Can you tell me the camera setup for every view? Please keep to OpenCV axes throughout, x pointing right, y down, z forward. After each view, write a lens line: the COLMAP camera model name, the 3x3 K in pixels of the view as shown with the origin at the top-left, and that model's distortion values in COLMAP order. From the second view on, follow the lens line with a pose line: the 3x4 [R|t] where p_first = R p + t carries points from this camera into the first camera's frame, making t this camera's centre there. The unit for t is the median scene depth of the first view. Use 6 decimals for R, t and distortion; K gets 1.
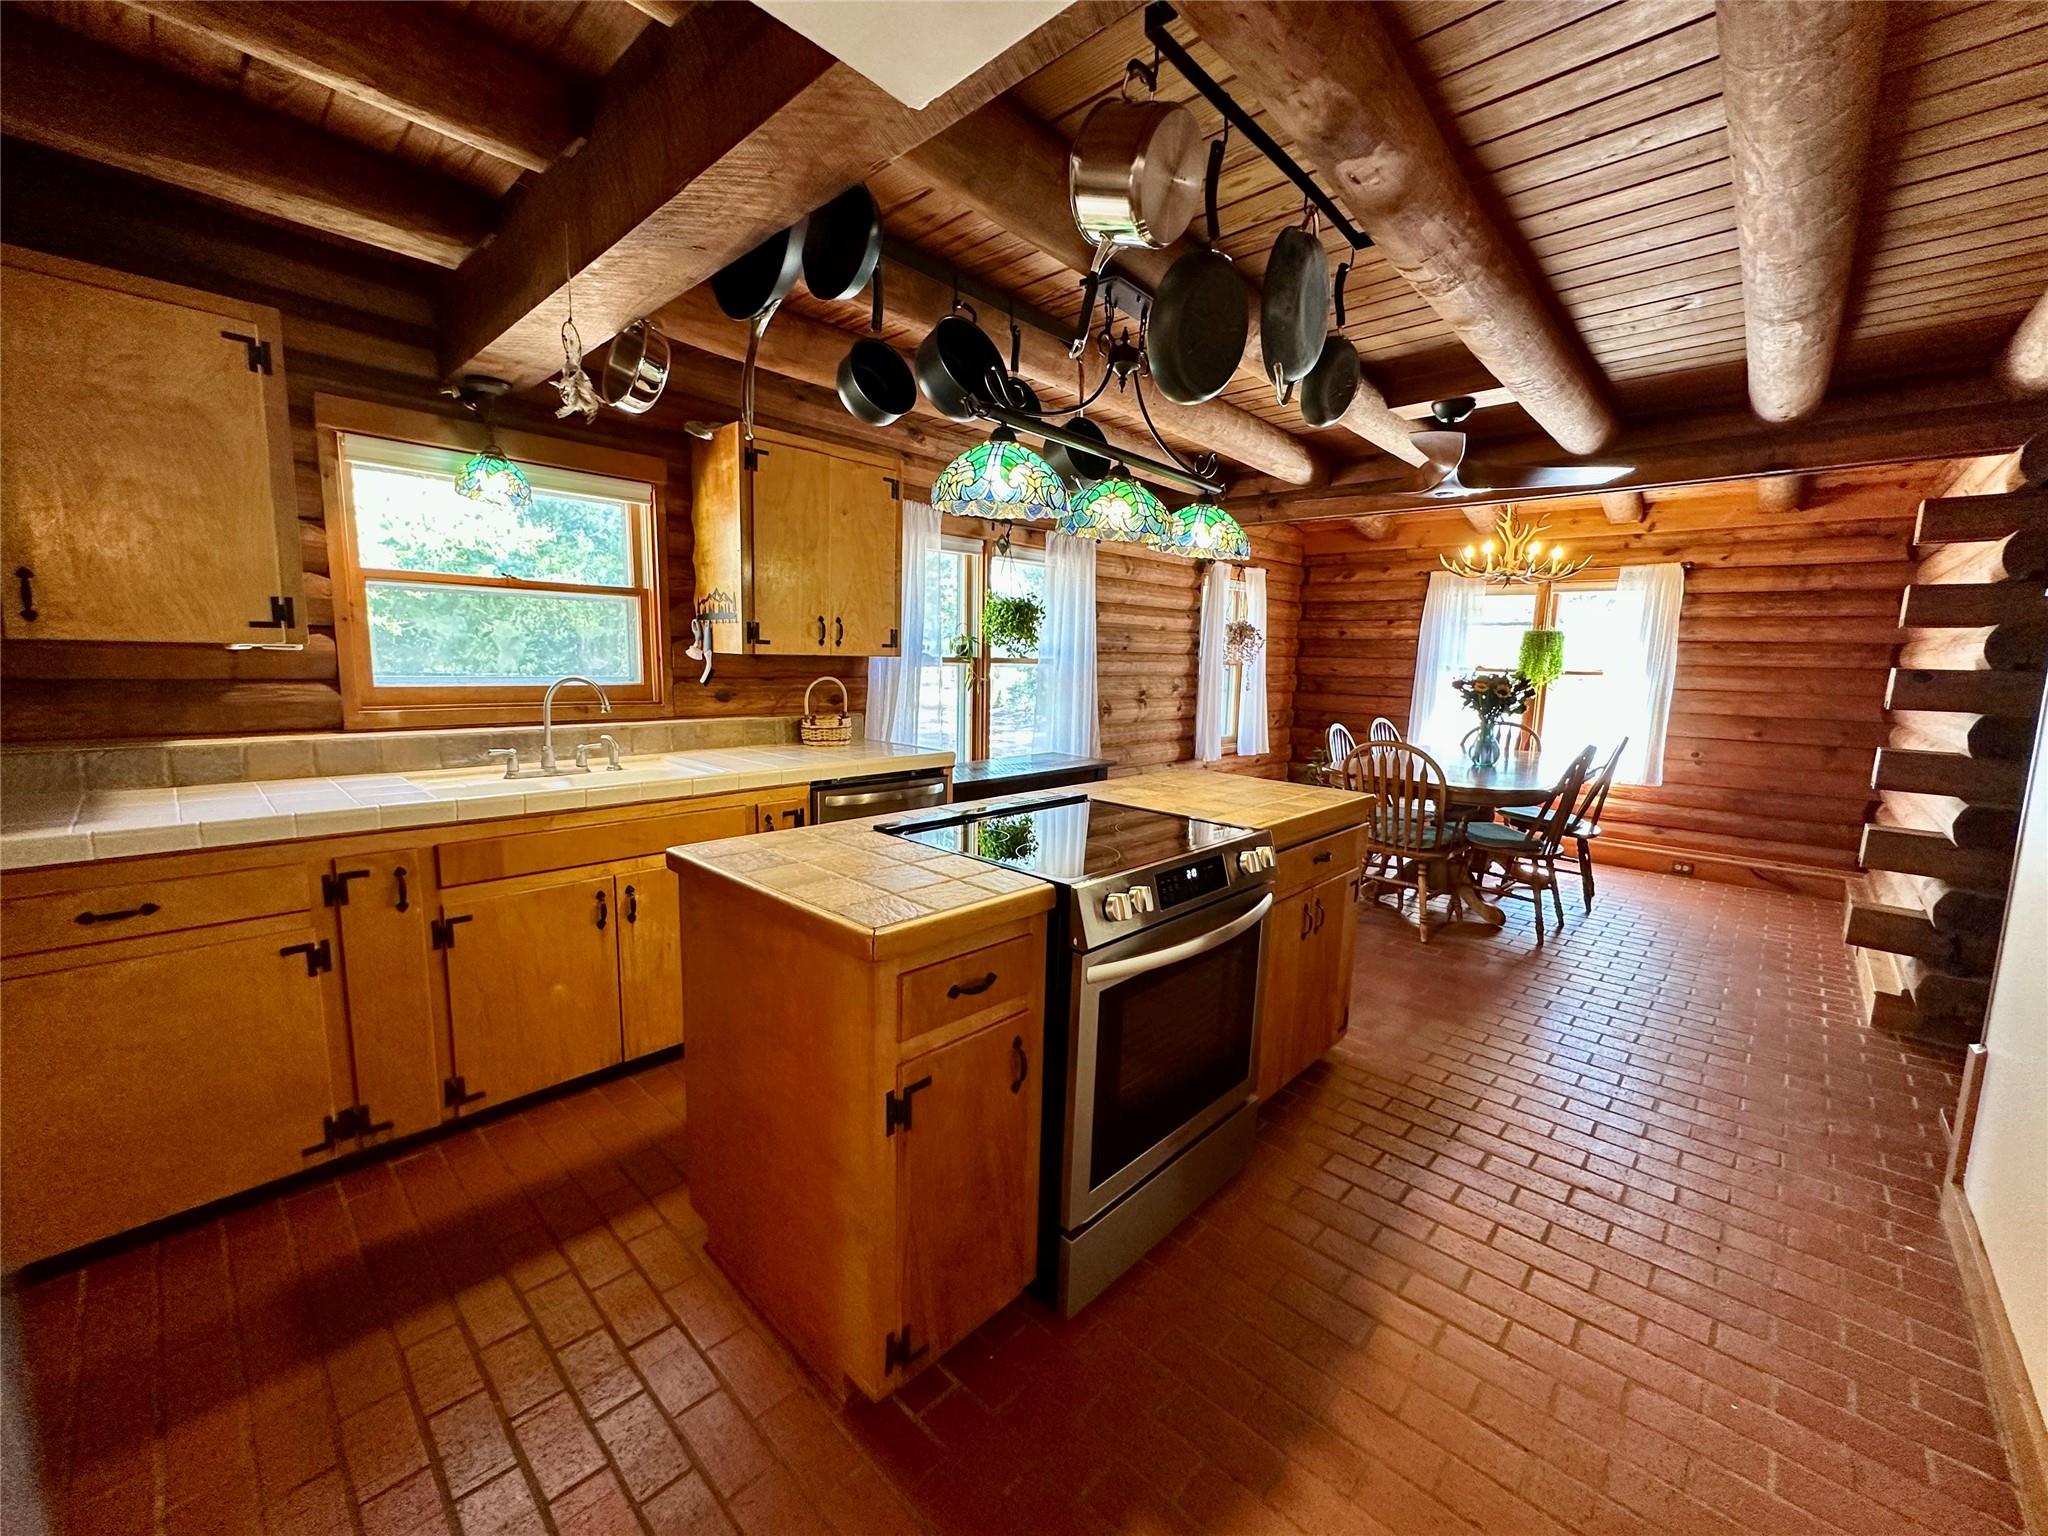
lens RADIAL K [[817.8, 0, 1020.7], [0, 817.8, 768.7], [0, 0, 1]] dist [0.000734, -0.000265]
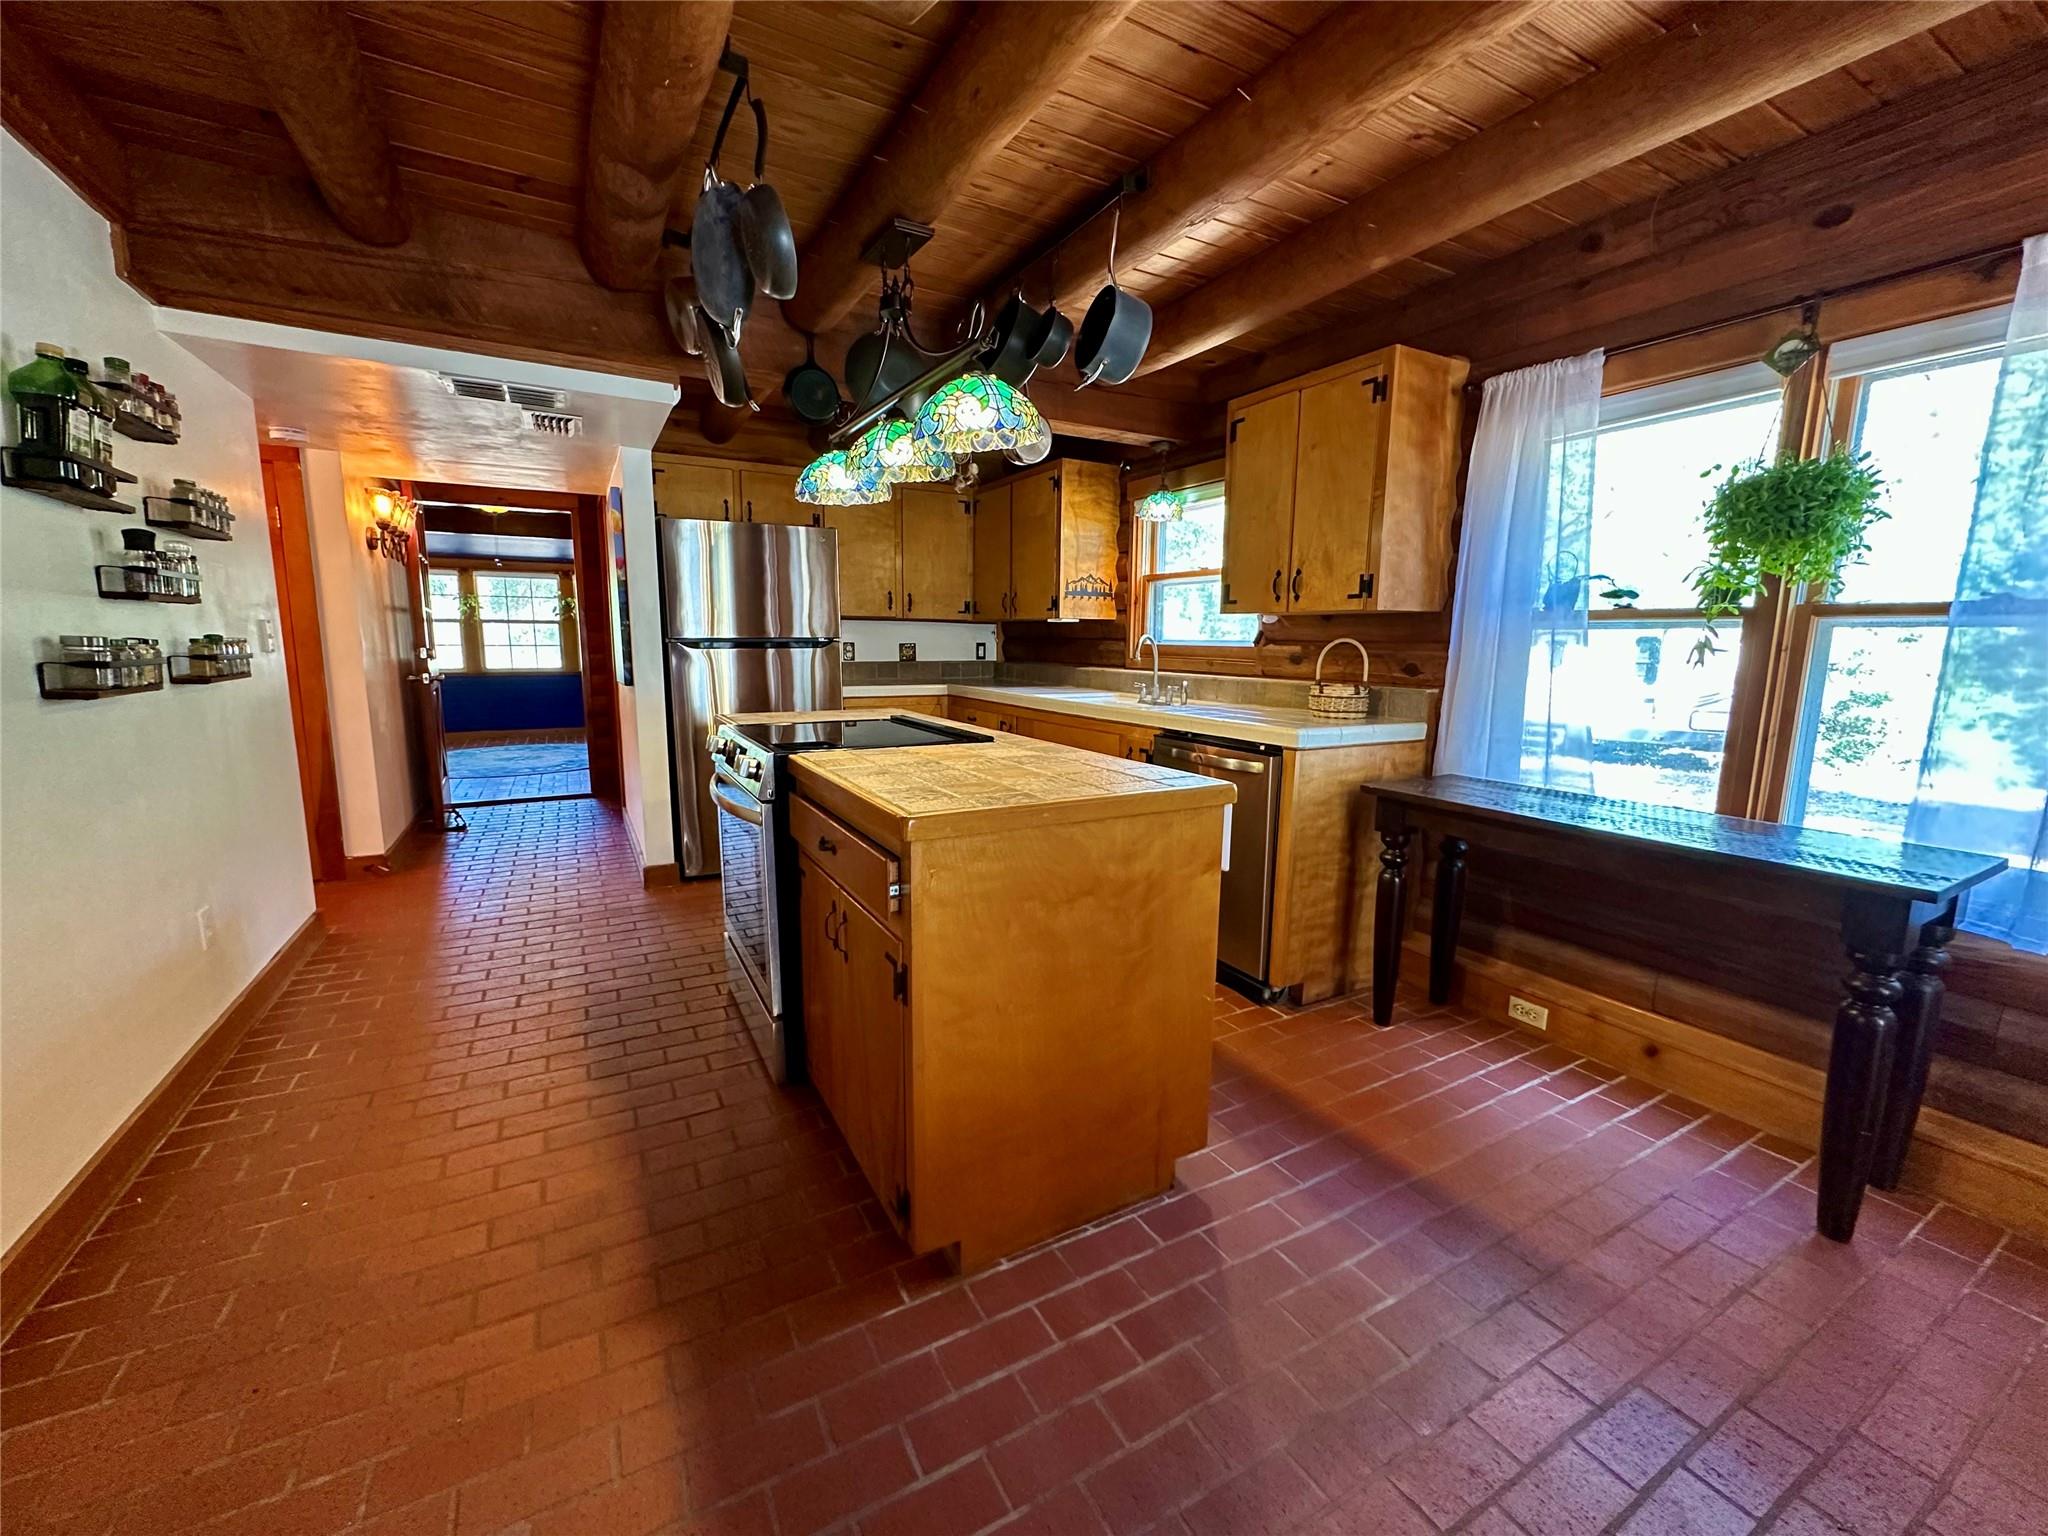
lens RADIAL K [[817.8, 0, 1022.4], [0, 817.8, 773.3], [0, 0, 1]] dist [0.000734, -0.000265]
pose [[-0.296948, 0.126877, -0.946427, 1.271836], [-0.153314, 0.971940, 0.178401, -0.139053], [0.942506, 0.198077, -0.269163, 1.717970]]
